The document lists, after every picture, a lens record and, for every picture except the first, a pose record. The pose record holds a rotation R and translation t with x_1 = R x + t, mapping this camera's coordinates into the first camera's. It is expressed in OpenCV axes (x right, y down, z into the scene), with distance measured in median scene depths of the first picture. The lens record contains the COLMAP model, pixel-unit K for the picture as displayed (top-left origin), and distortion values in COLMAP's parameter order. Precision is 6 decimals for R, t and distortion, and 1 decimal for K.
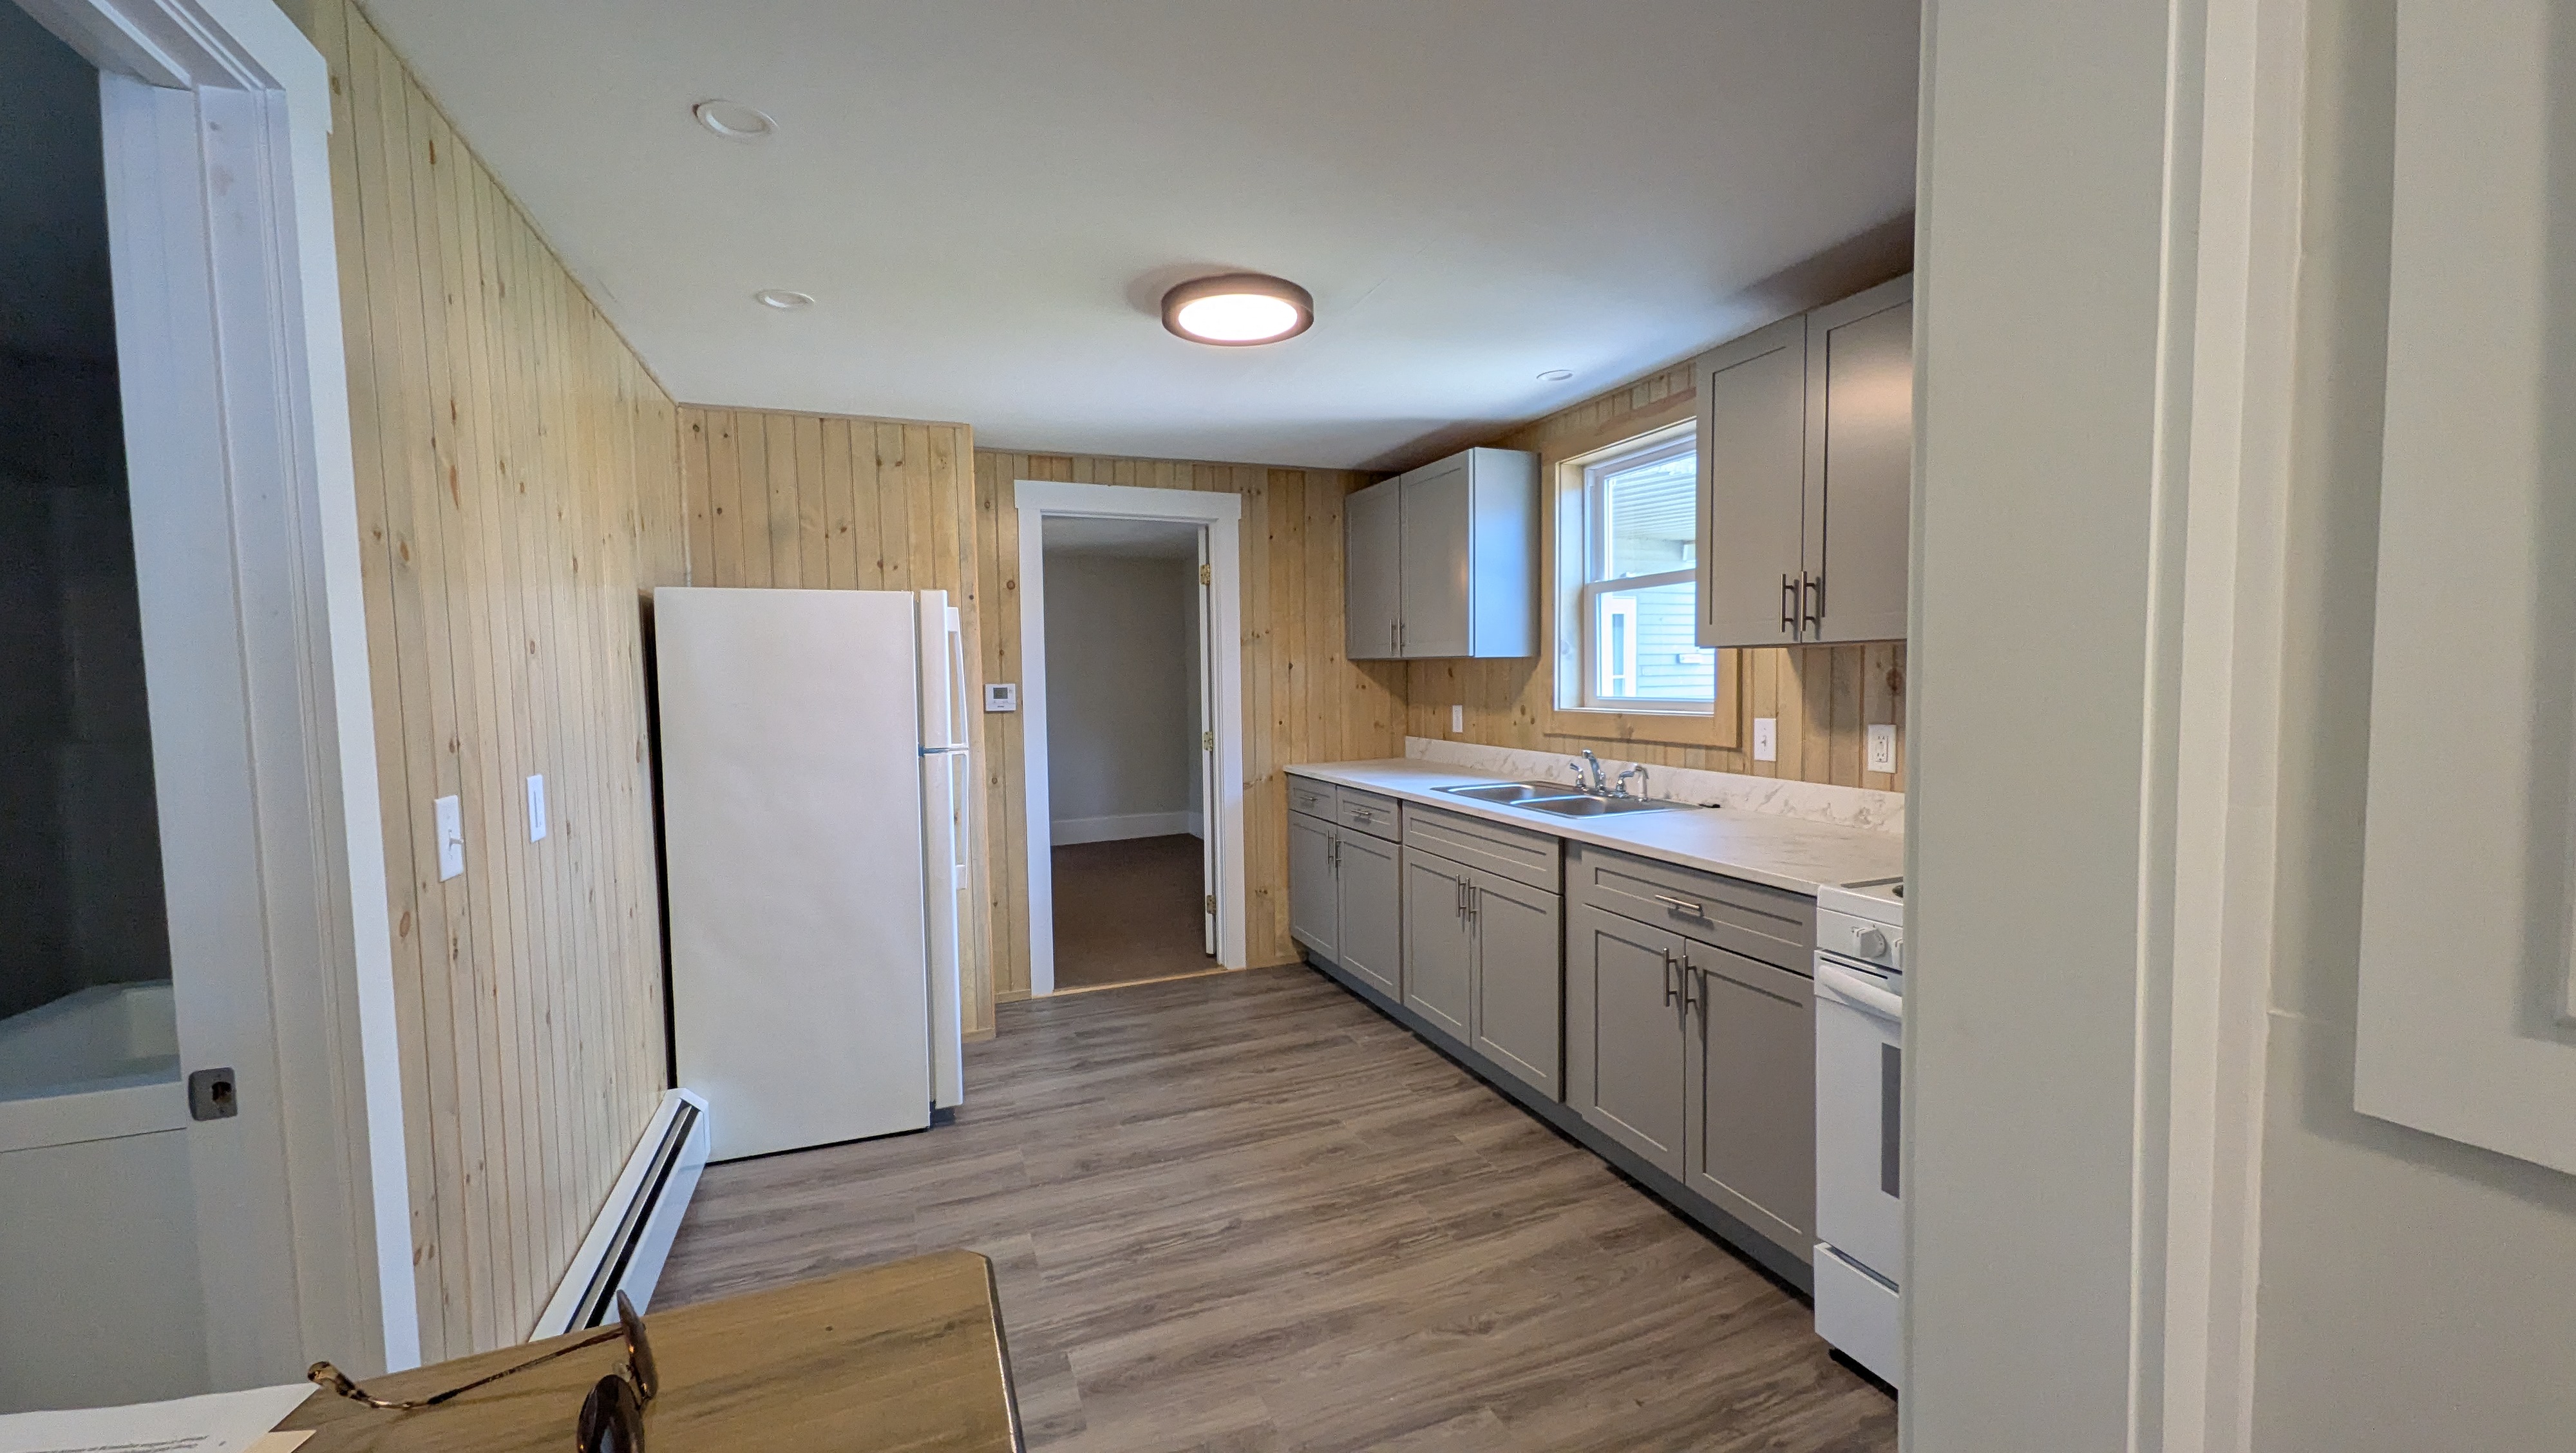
lens RADIAL K [[1003.2, 0, 1284.8], [0, 1003.2, 732.0], [0, 0, 1]] dist [0.004238, 0.000394]
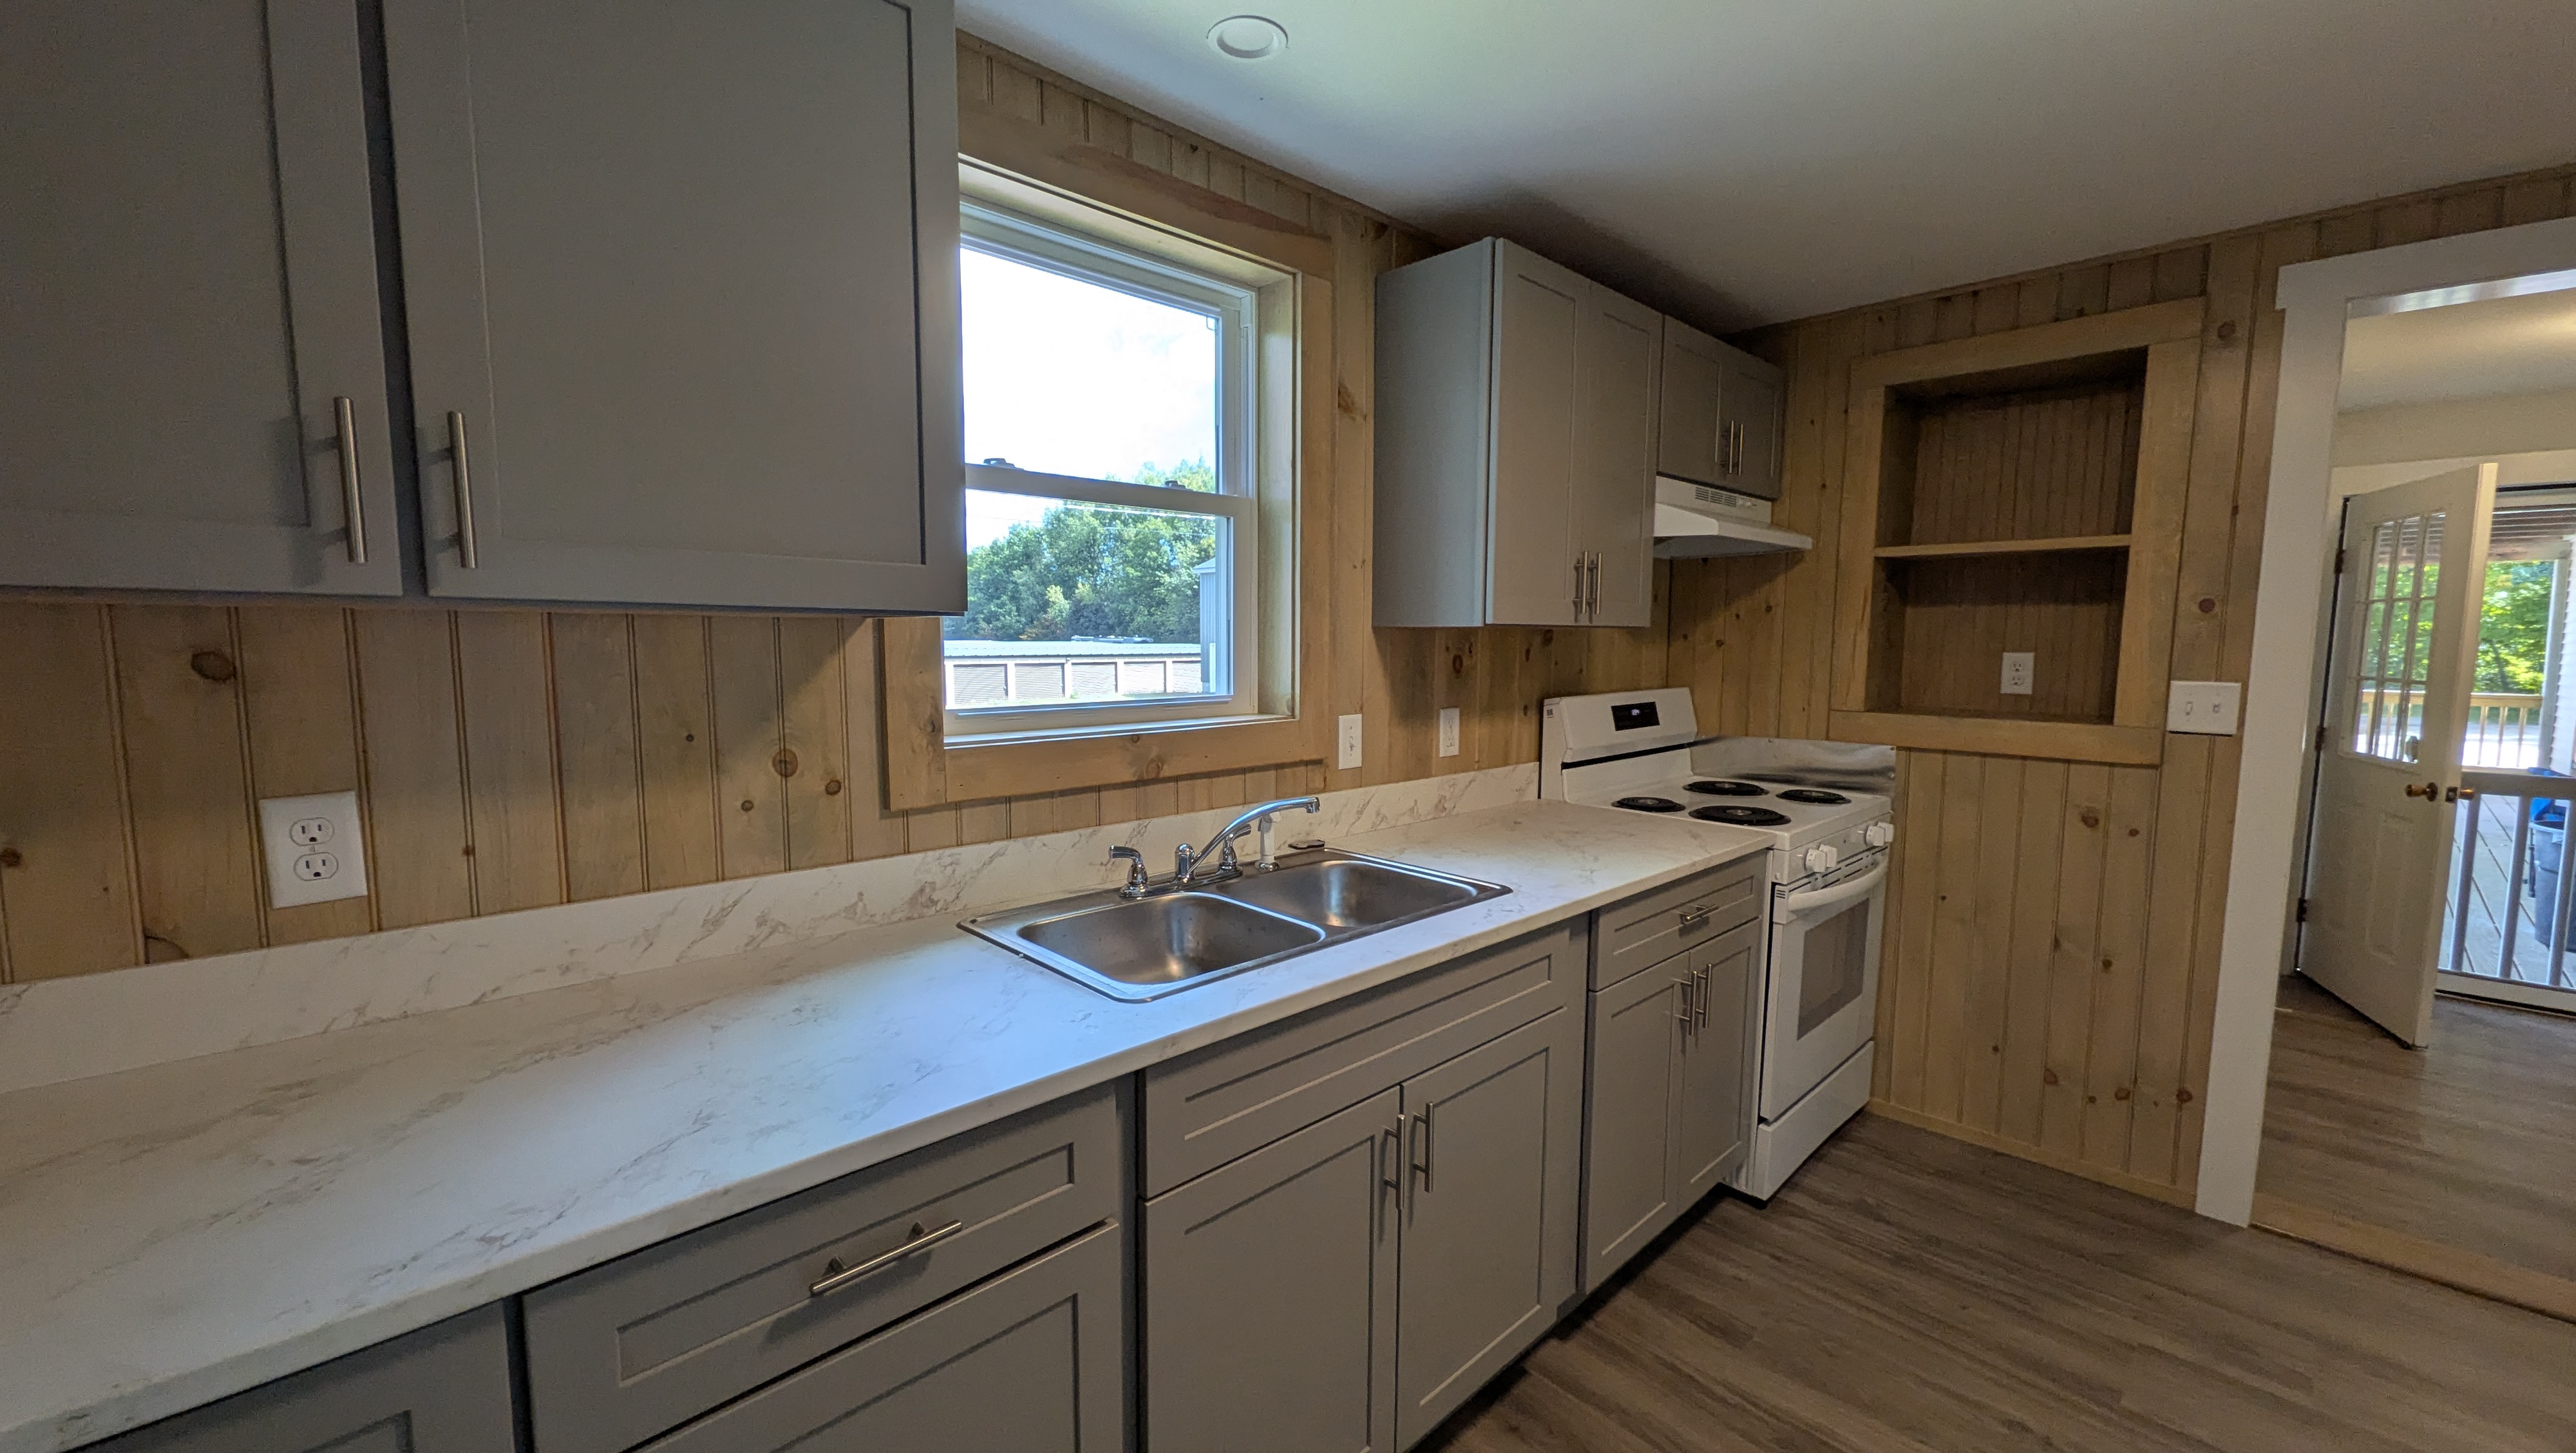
lens RADIAL K [[1003.2, 0, 1284.8], [0, 1003.2, 732.0], [0, 0, 1]] dist [0.004238, 0.000394]
pose [[-0.379442, -0.072214, 0.922393, -0.233891], [0.056587, 0.993272, 0.101041, -0.084768], [-0.923483, 0.090535, -0.372803, 1.376296]]
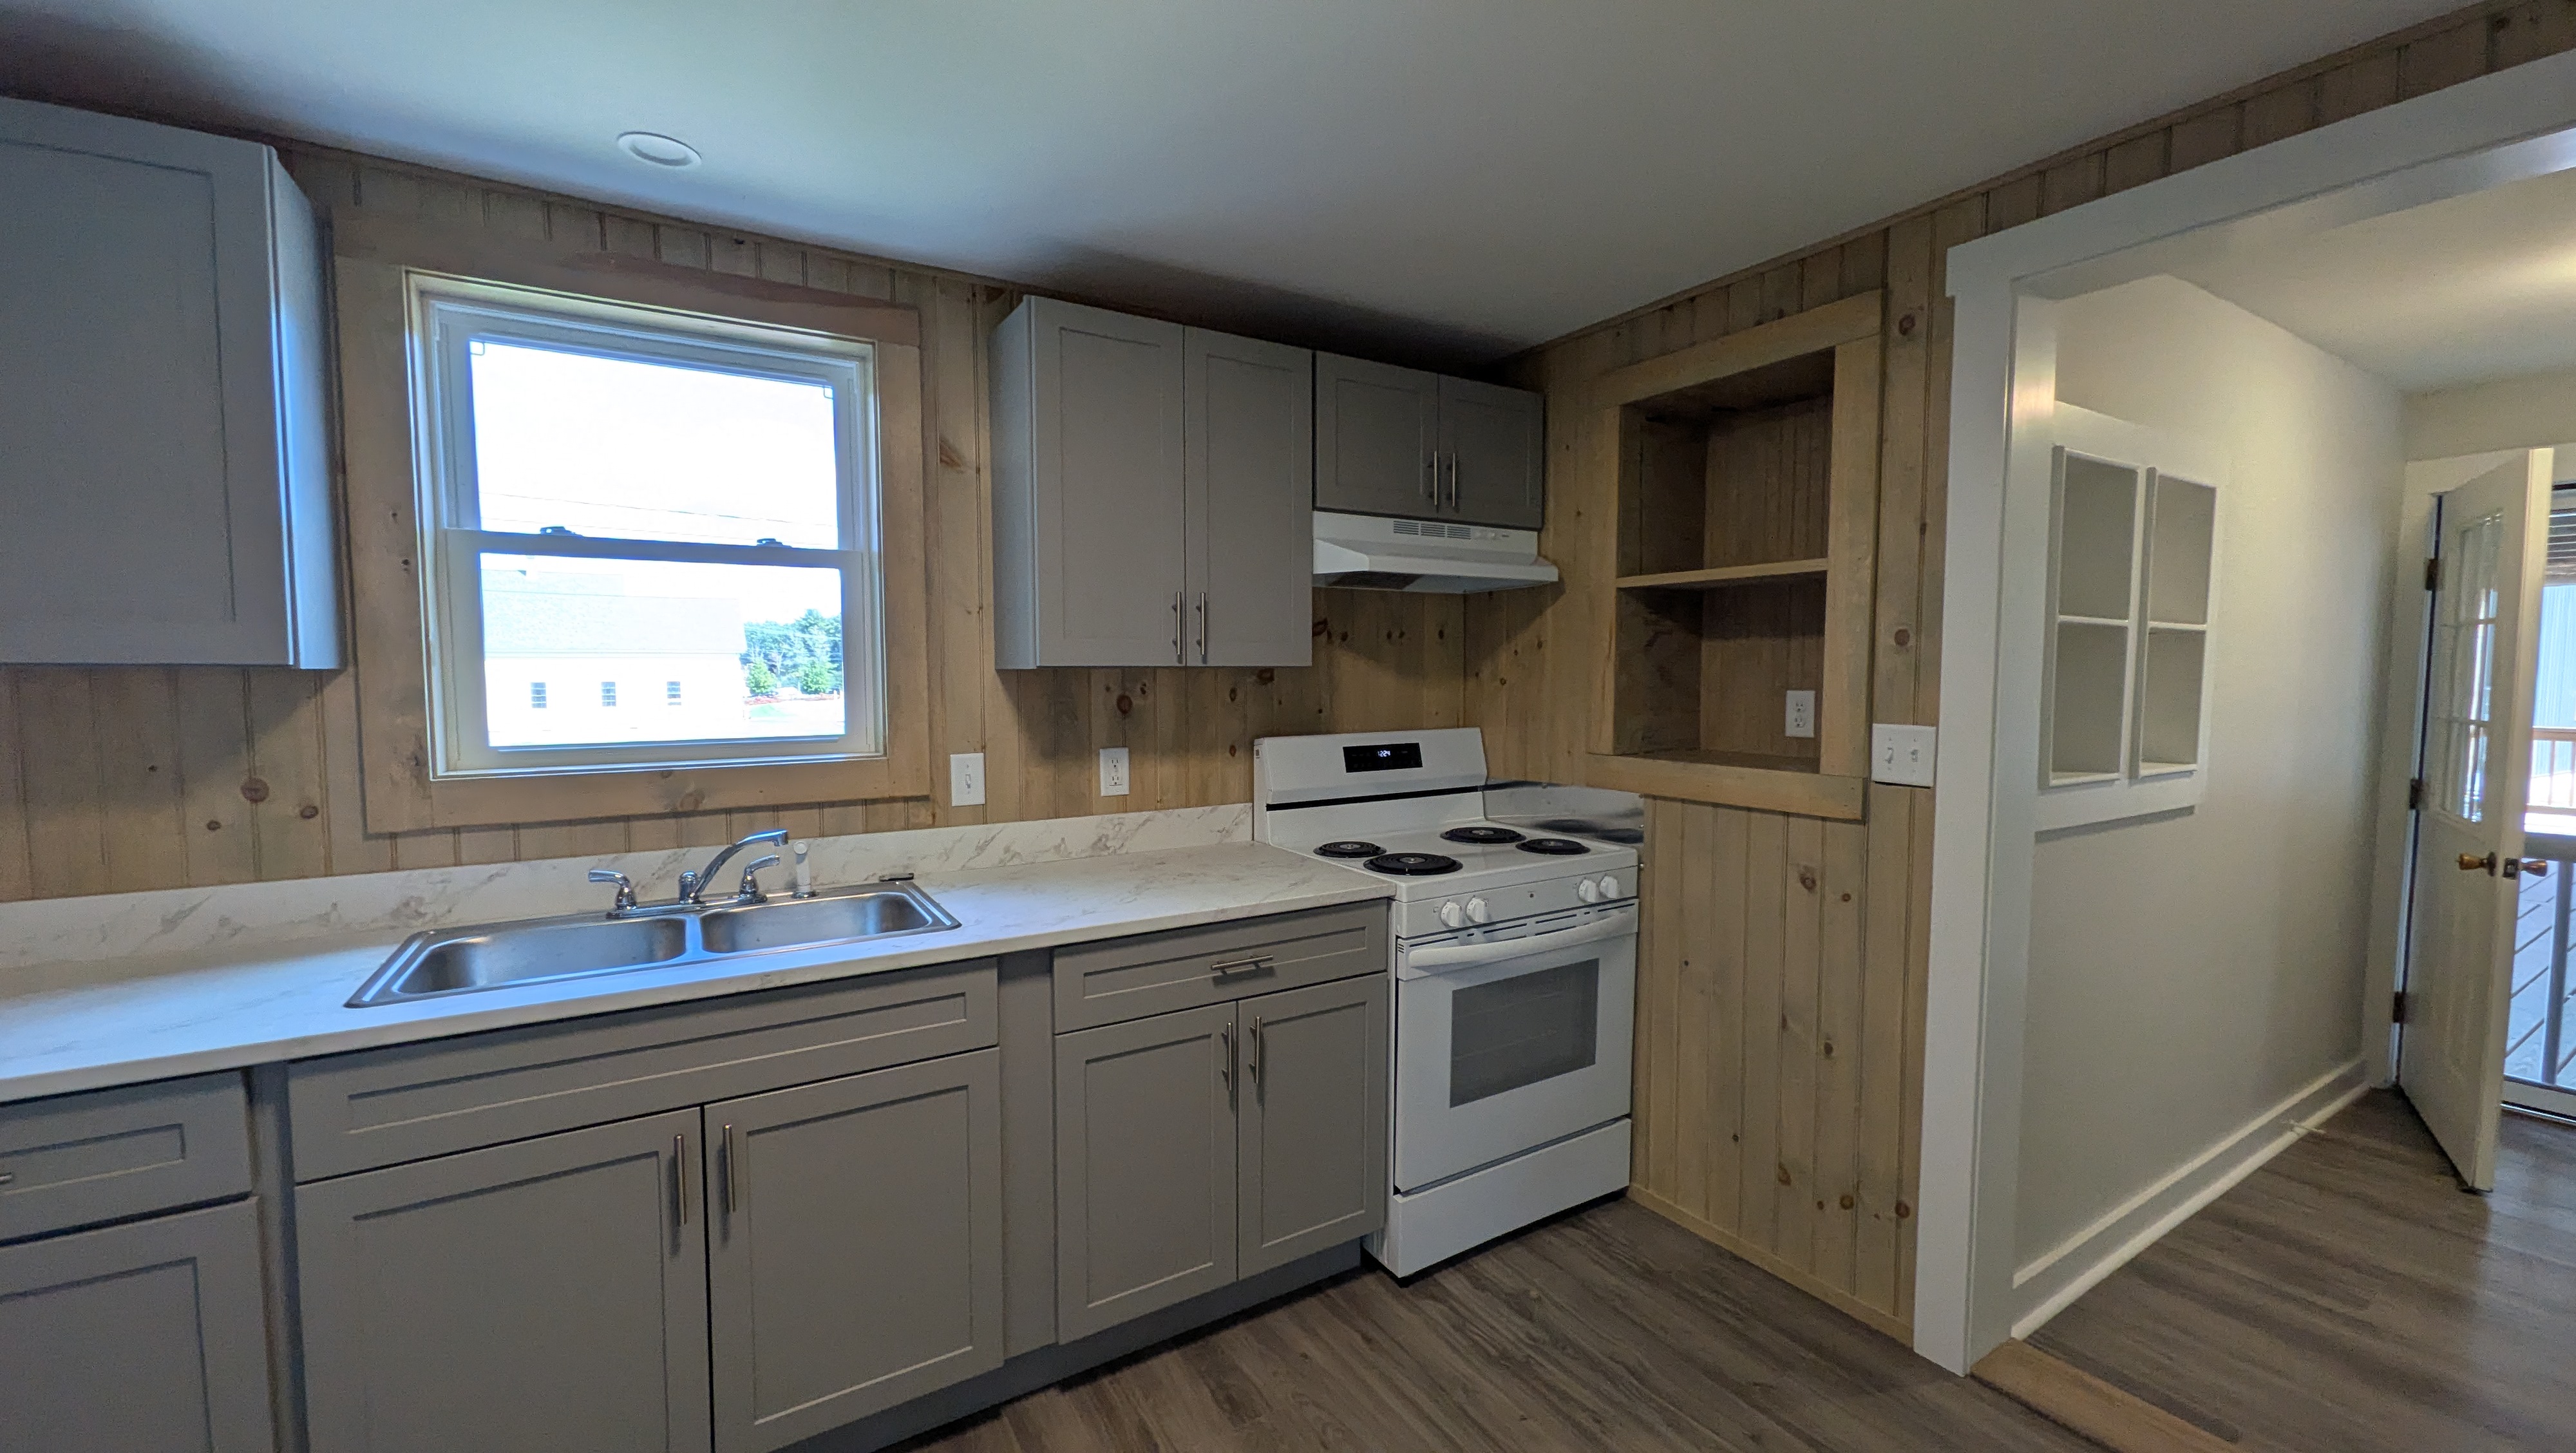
lens RADIAL K [[1003.2, 0, 1284.8], [0, 1003.2, 732.0], [0, 0, 1]] dist [0.004238, 0.000394]
pose [[-0.182819, -0.040880, 0.982296, -0.379704], [0.063582, 0.996552, 0.053307, -0.059857], [-0.981088, 0.072202, -0.179589, 0.914366]]
